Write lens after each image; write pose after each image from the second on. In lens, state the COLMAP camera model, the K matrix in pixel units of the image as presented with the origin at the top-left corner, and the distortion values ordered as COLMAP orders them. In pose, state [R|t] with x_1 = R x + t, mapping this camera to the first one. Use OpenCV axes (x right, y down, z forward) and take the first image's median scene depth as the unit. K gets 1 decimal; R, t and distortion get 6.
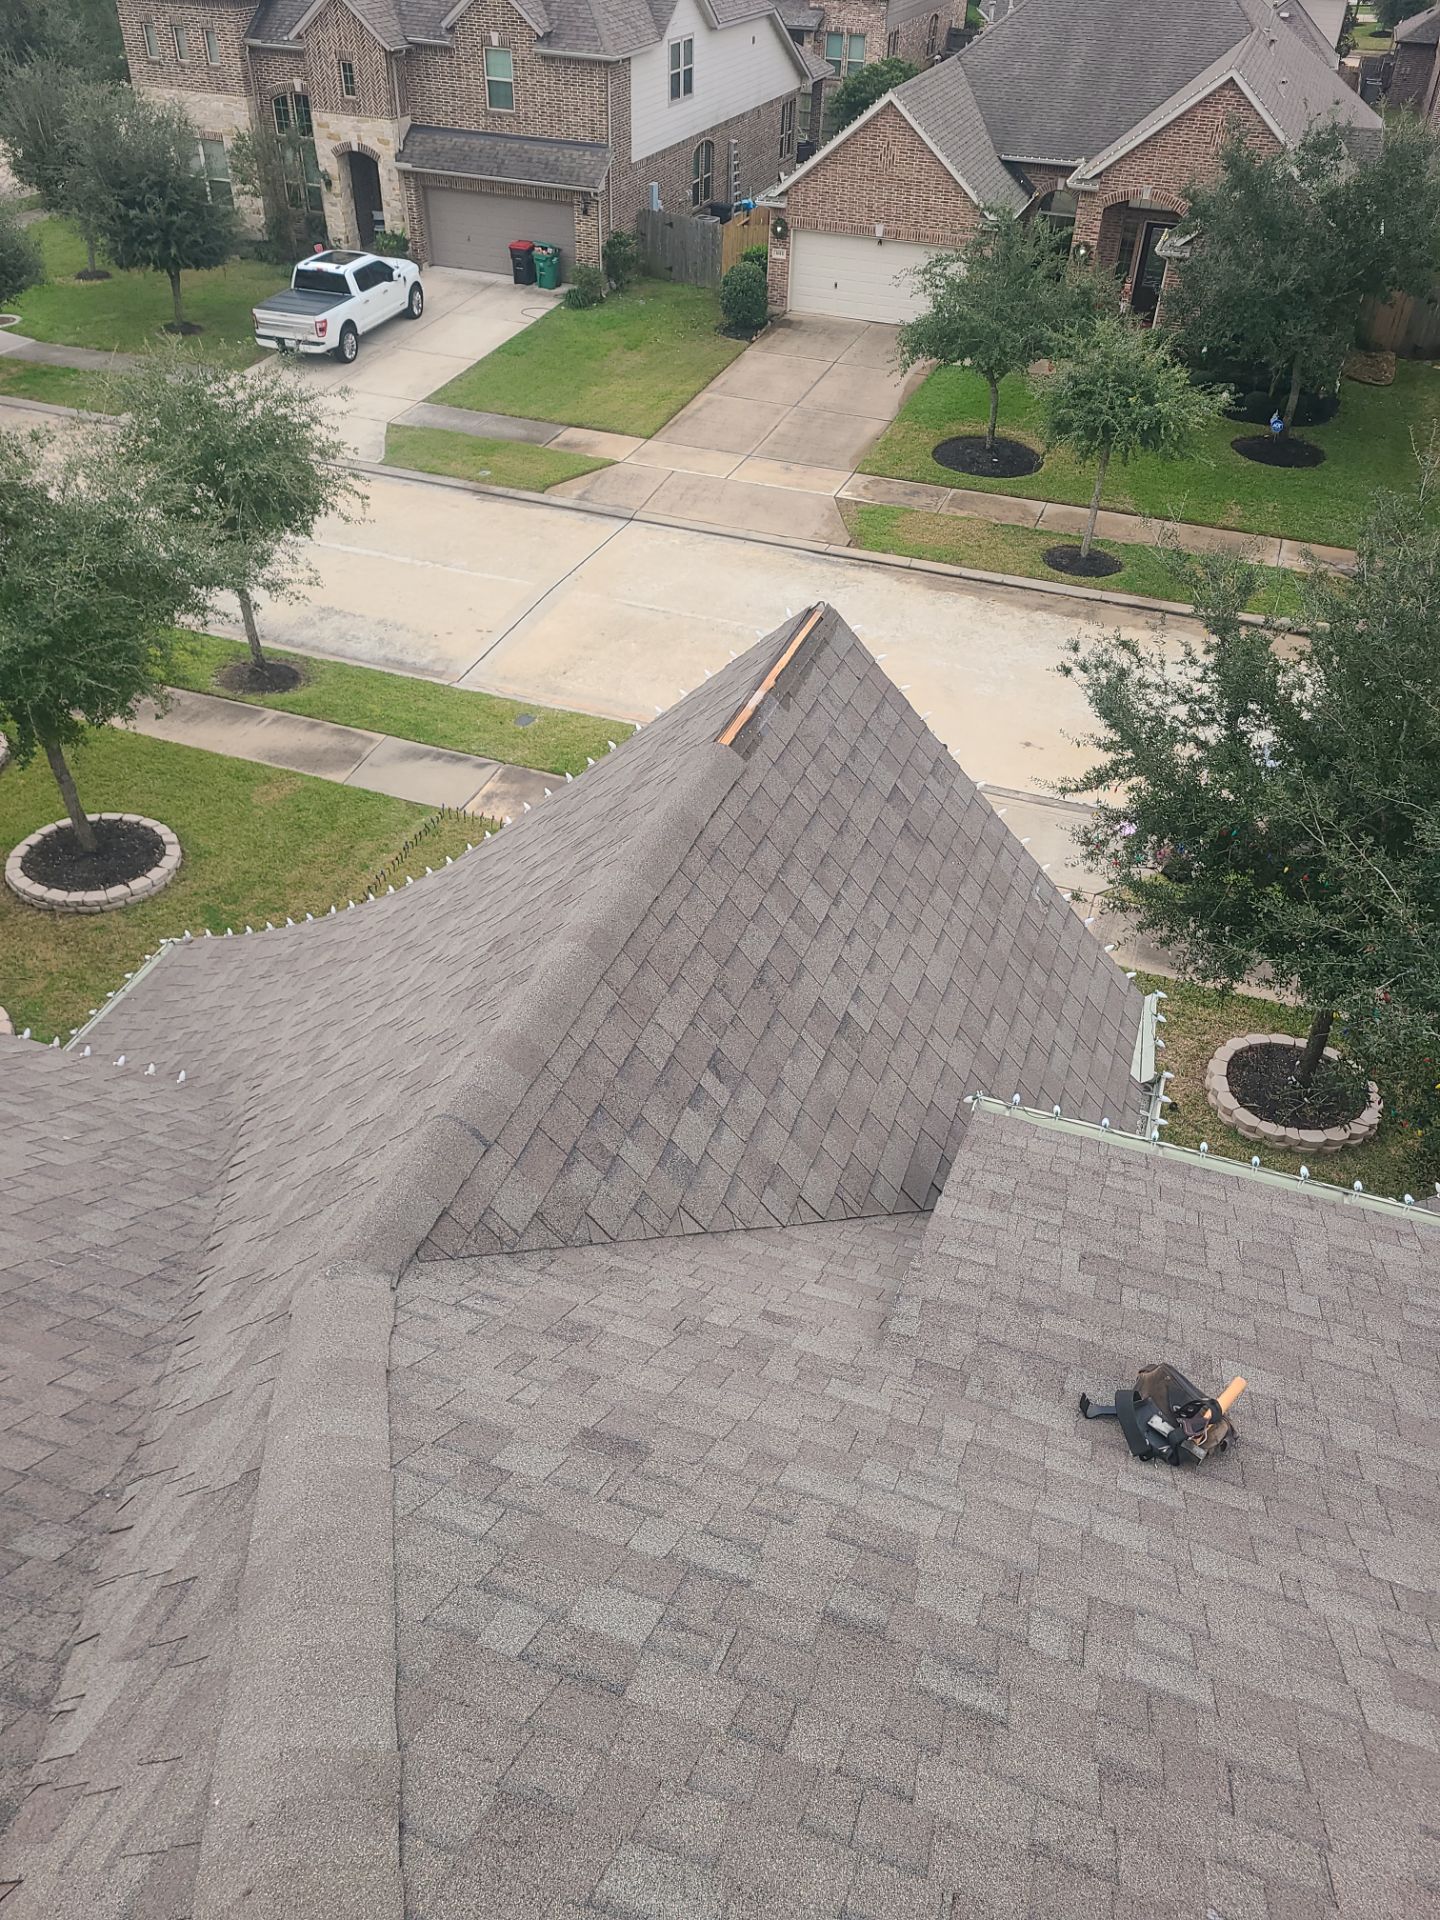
lens RADIAL K [[1499.5, 0, 708.8], [0, 1499.5, 975.4], [0, 0, 1]] dist [0.057384, -0.050546]
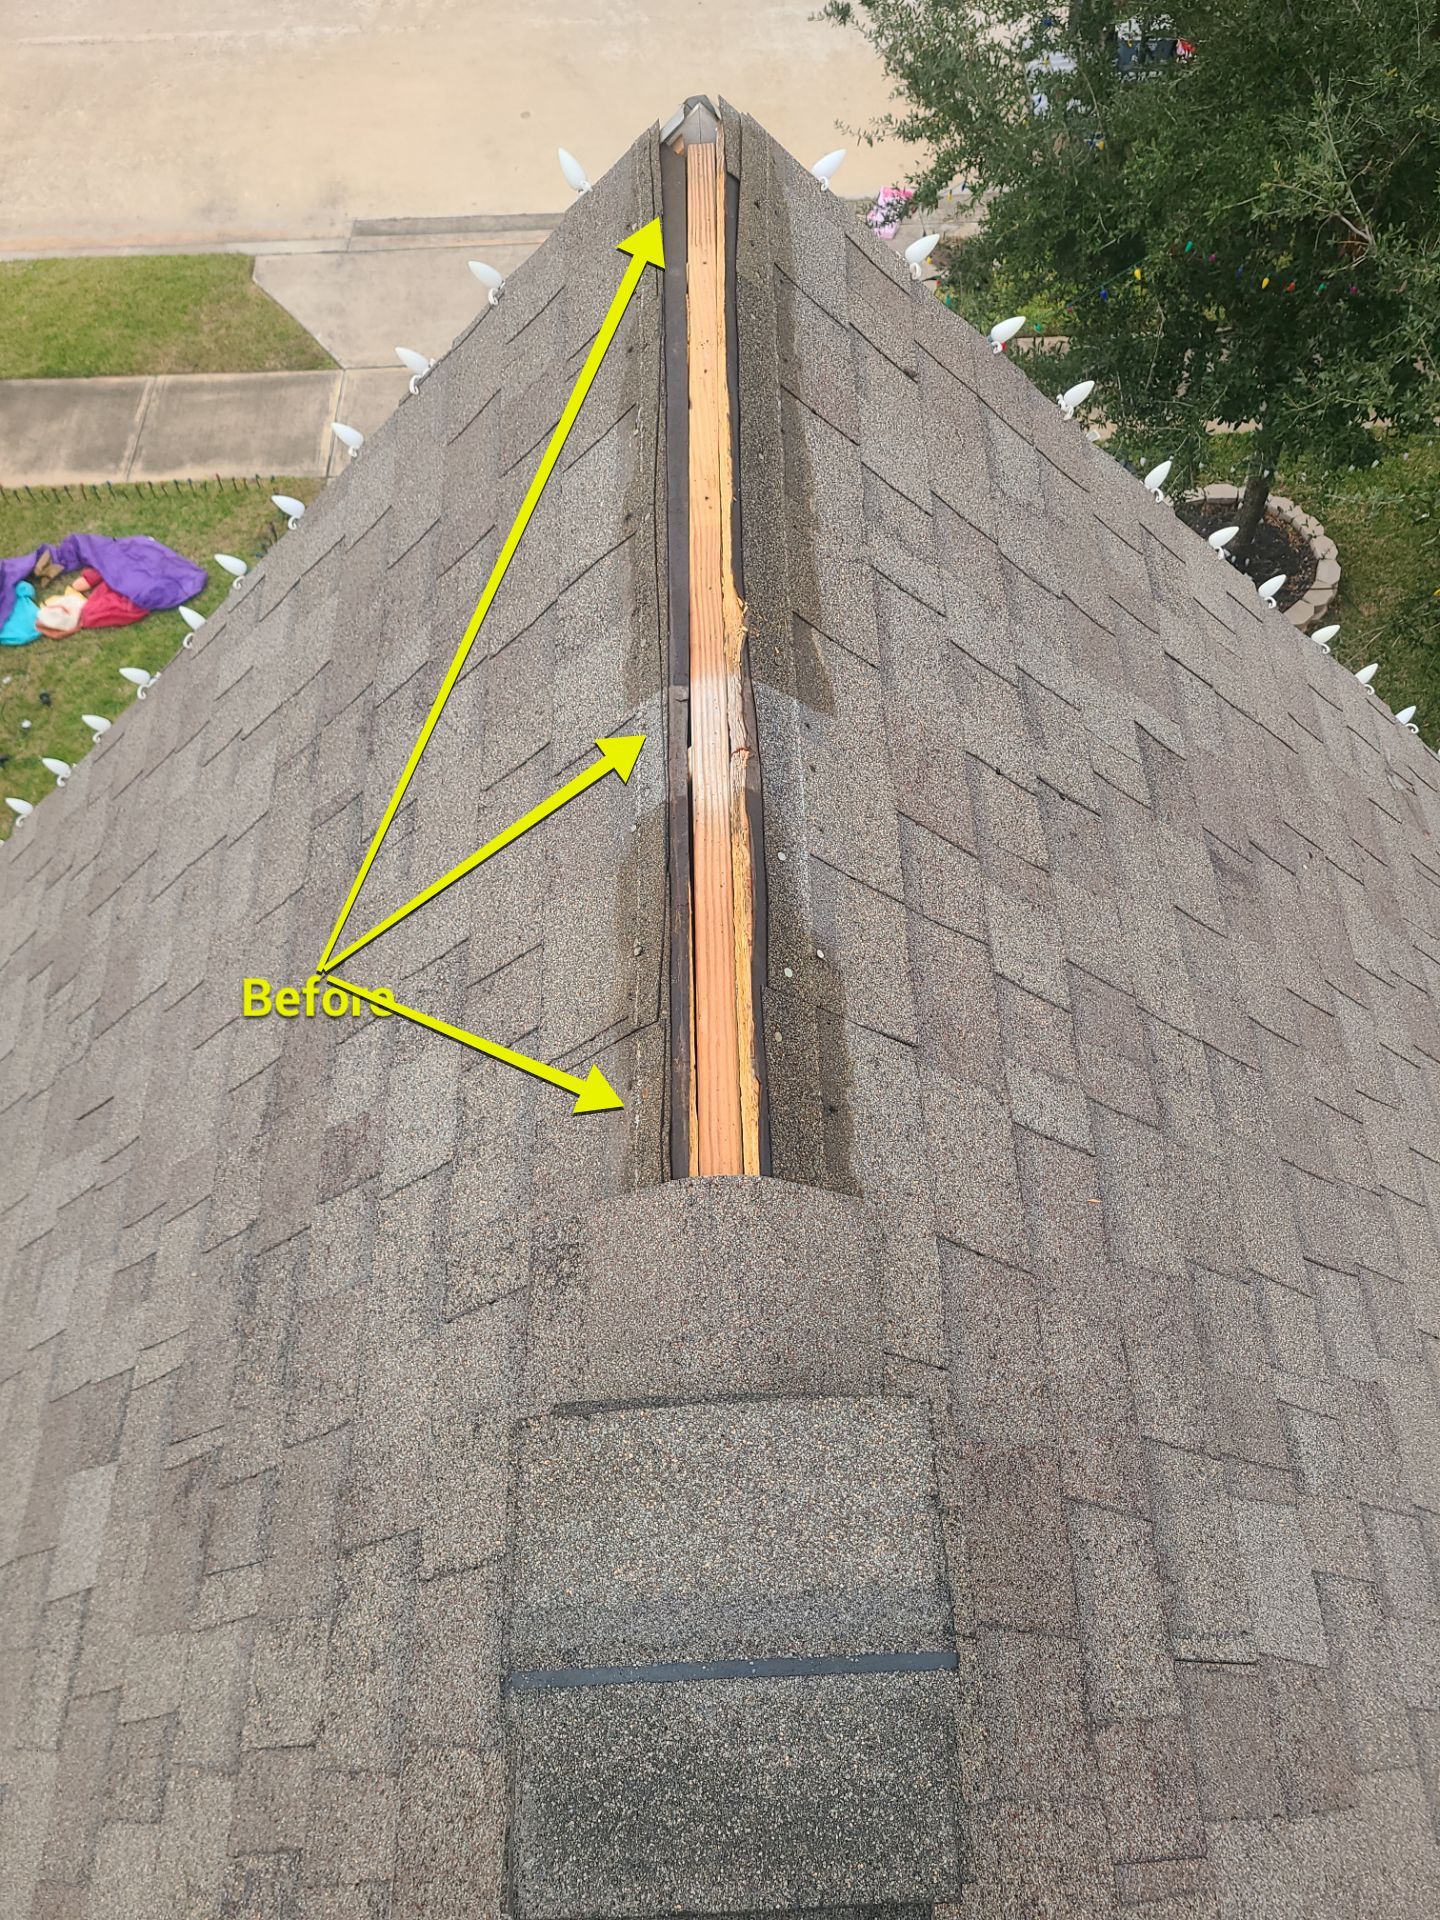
lens RADIAL K [[1496.6, 0, 720.0], [0, 1496.6, 960.0], [0, 0, 1]] dist [0.062418, -0.061675]
pose [[0.929172, -0.344003, 0.135282, -0.008535], [0.272837, 0.885163, 0.376889, -0.069568], [-0.249398, -0.313285, 0.916326, 0.219543]]
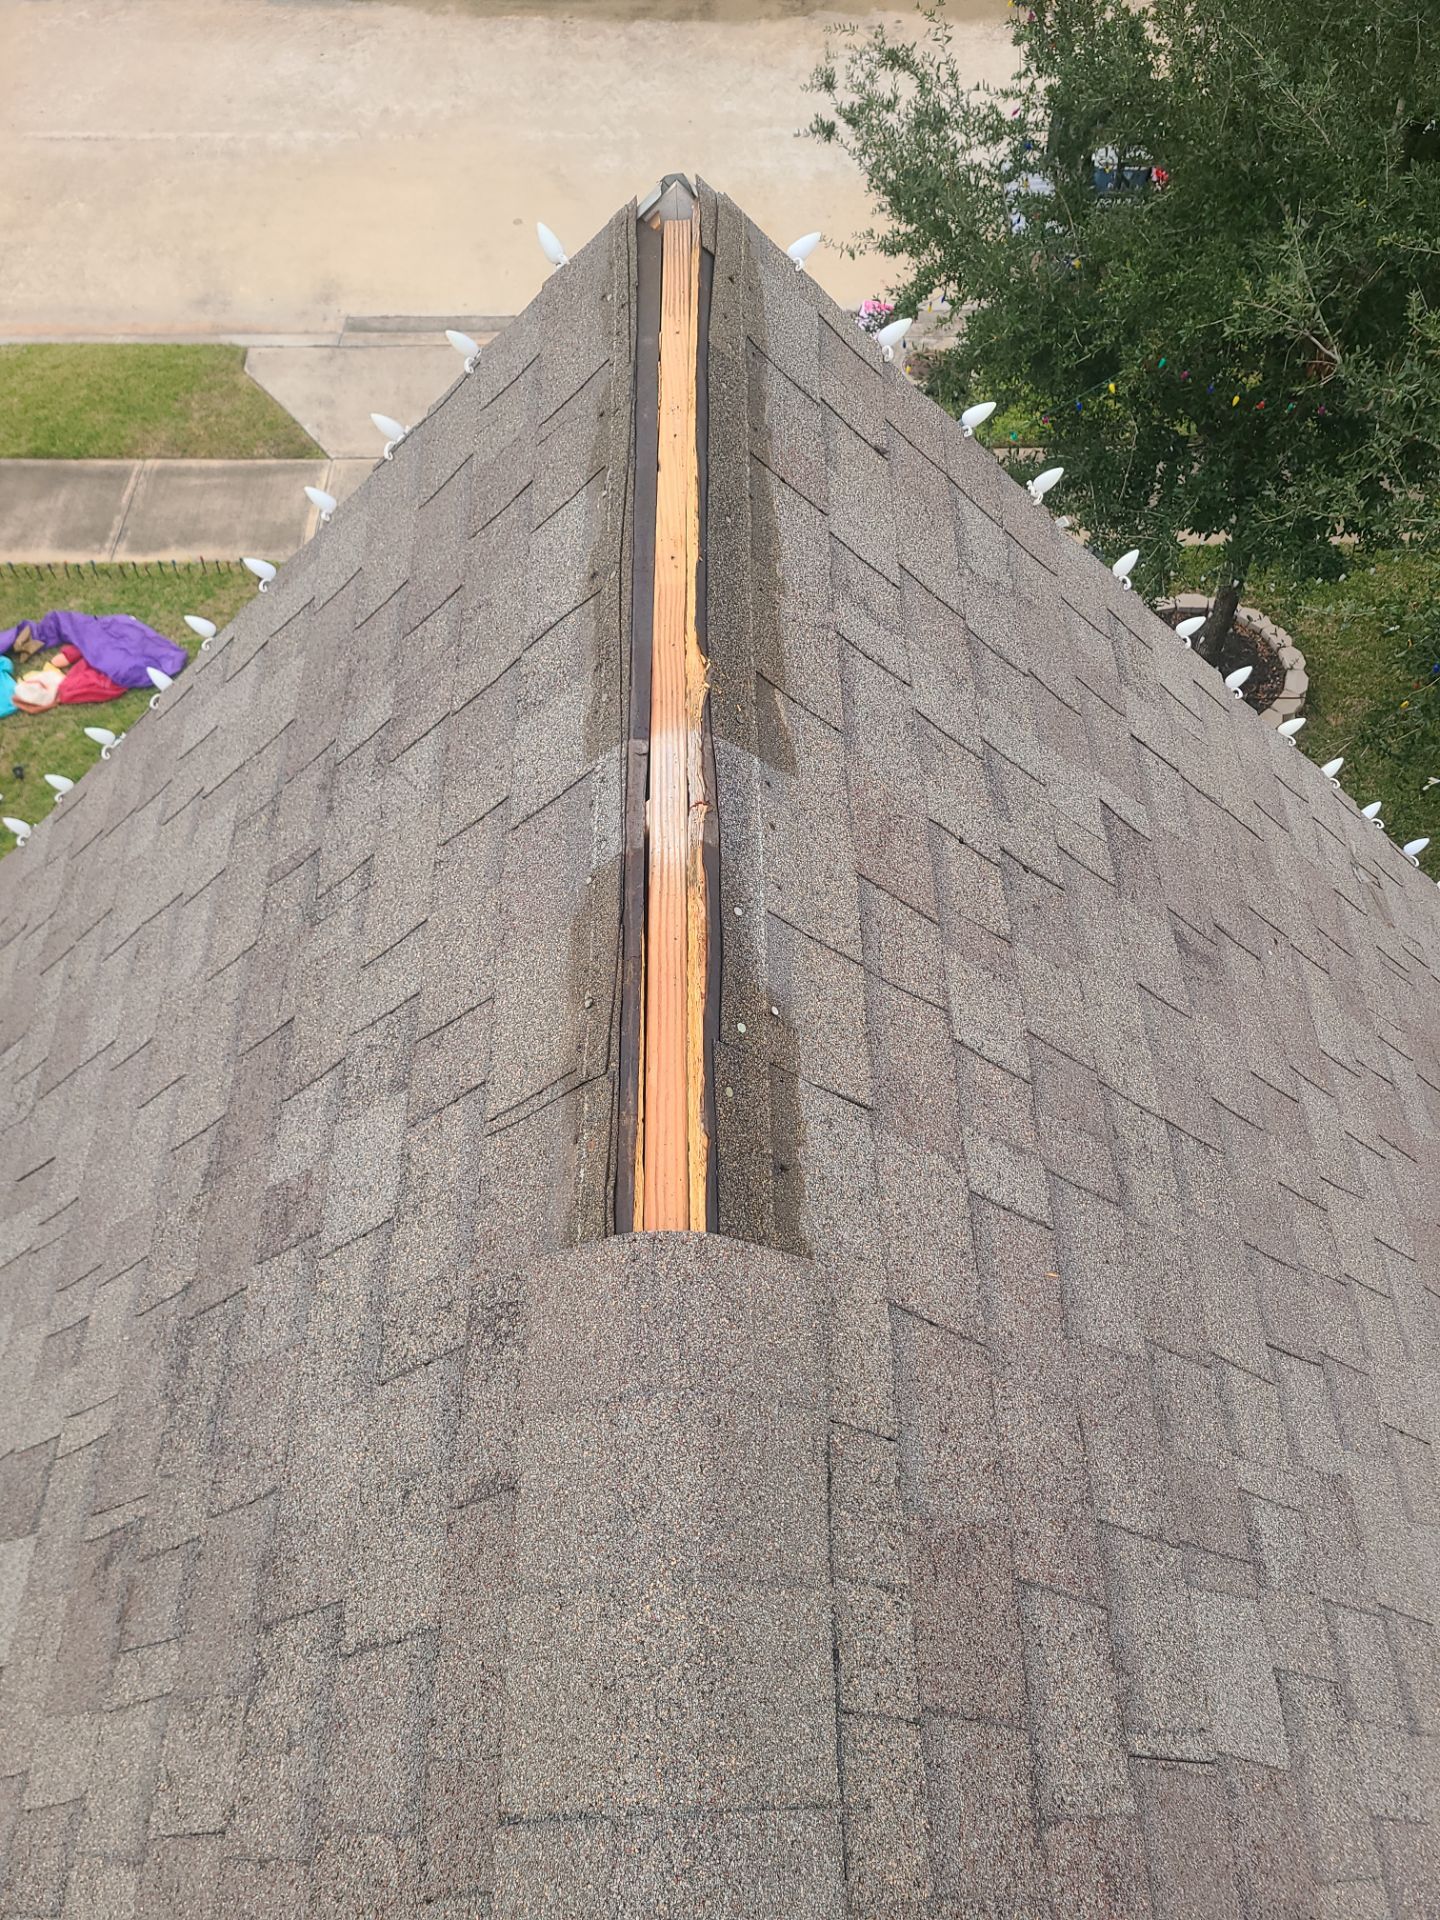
lens RADIAL K [[1499.5, 0, 708.8], [0, 1499.5, 975.4], [0, 0, 1]] dist [0.057384, -0.050546]
pose [[0.935048, -0.314549, 0.163538, -0.008112], [0.248037, 0.910025, 0.332164, -0.066717], [-0.253305, -0.270026, 0.928936, 0.219999]]
